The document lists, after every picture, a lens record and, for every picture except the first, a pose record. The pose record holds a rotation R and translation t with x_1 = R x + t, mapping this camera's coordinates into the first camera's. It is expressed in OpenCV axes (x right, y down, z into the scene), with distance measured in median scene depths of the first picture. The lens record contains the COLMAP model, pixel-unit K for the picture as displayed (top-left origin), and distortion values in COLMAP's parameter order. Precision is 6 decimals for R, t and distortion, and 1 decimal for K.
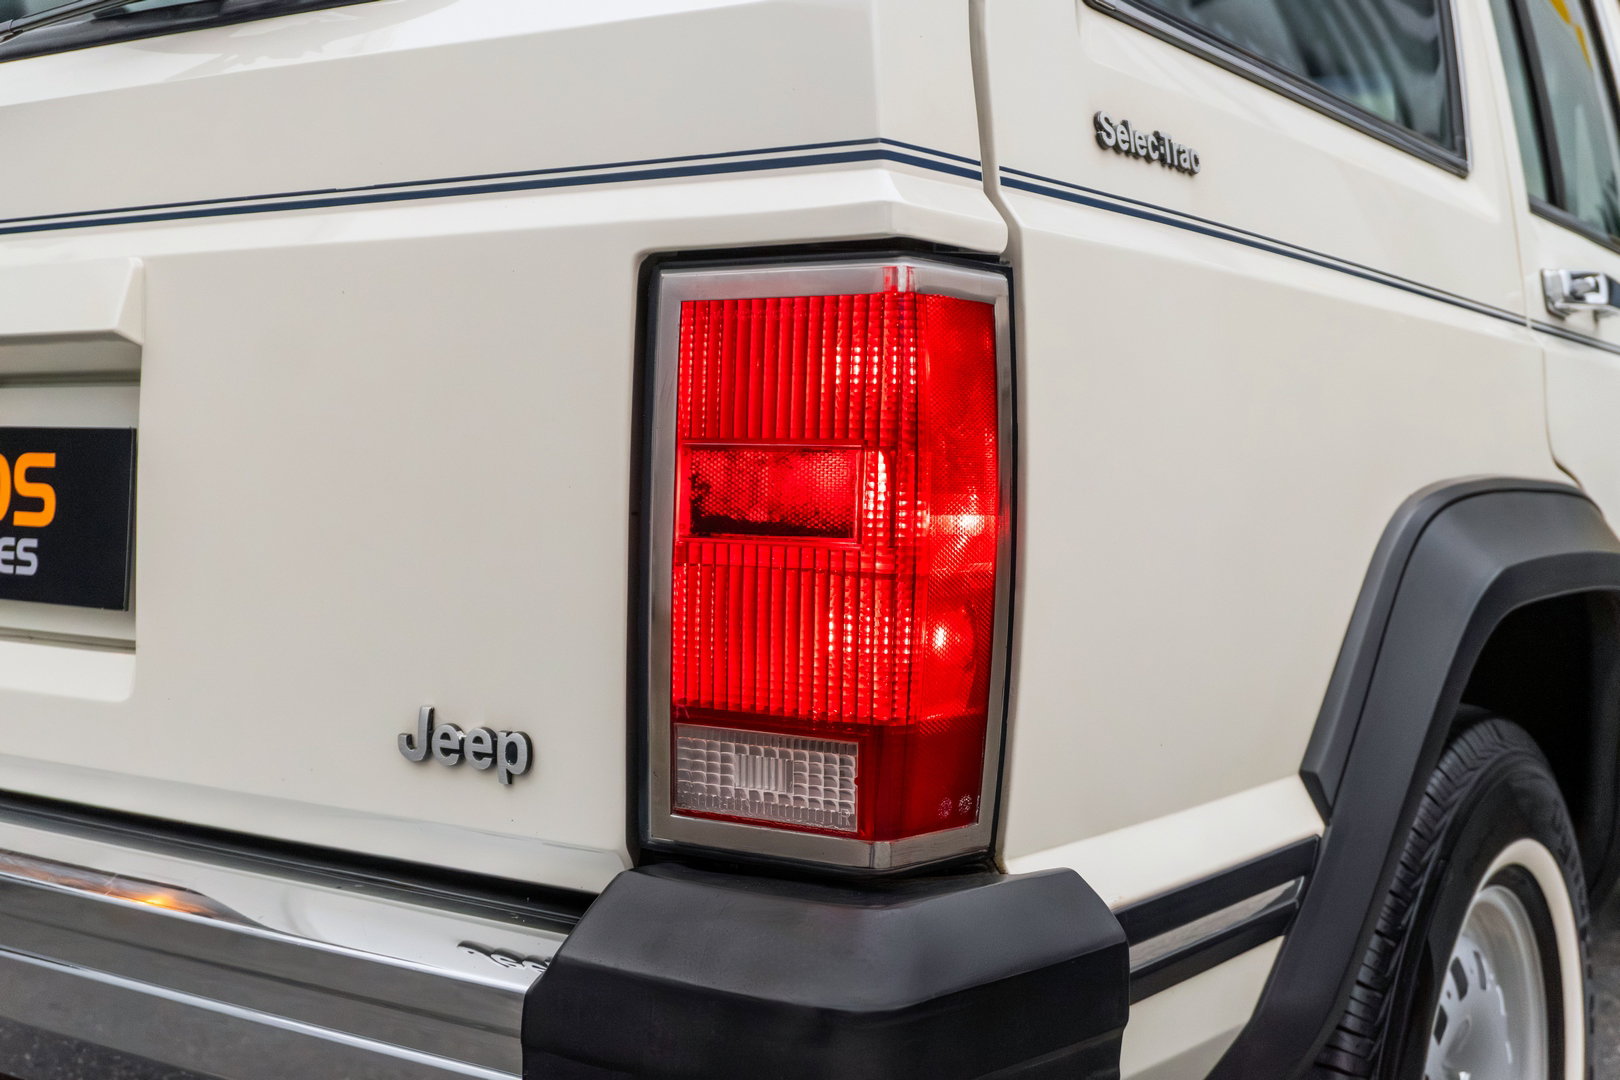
lens RADIAL K [[1907.4, 0, 804.5], [0, 1907.4, 542.6], [0, 0, 1]] dist [0.025572, 0.000000]
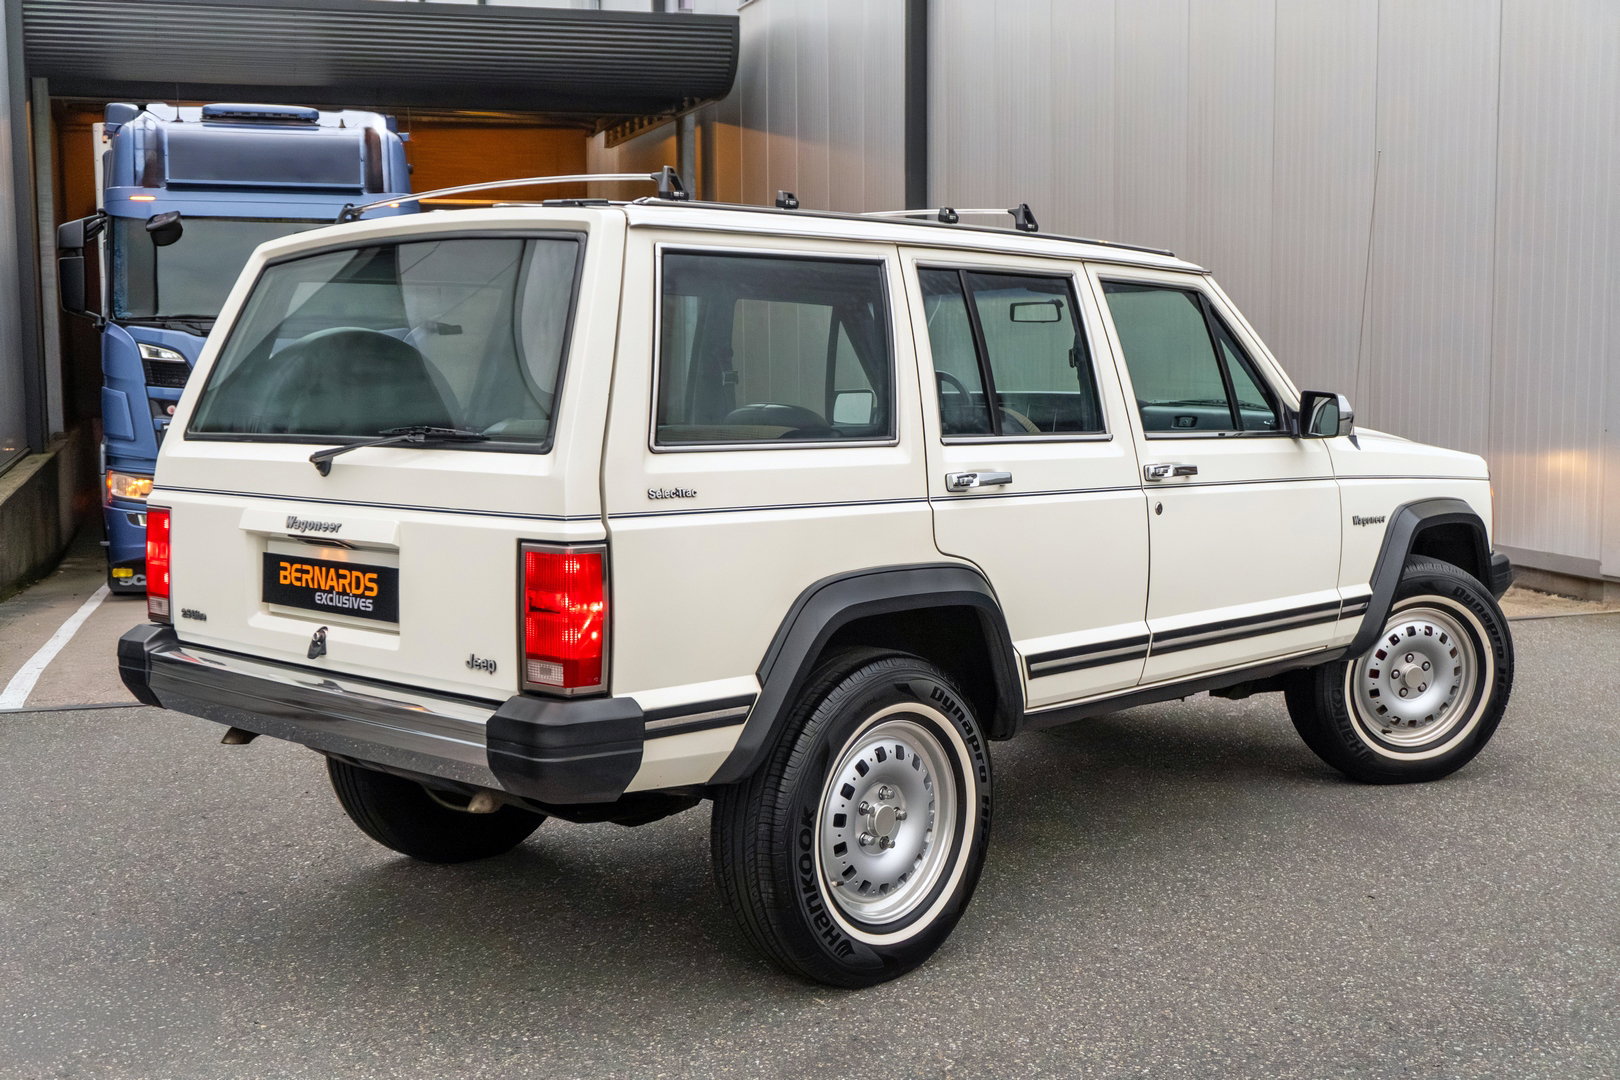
lens RADIAL K [[1862.6, 0, 811.8], [0, 1862.6, 534.2], [0, 0, 1]] dist [0.016375, 0.000000]
pose [[0.987894, -0.005424, -0.155033, 1.083447], [0.011244, 0.999263, 0.036691, -0.288093], [0.154719, -0.037990, 0.987228, -2.622643]]
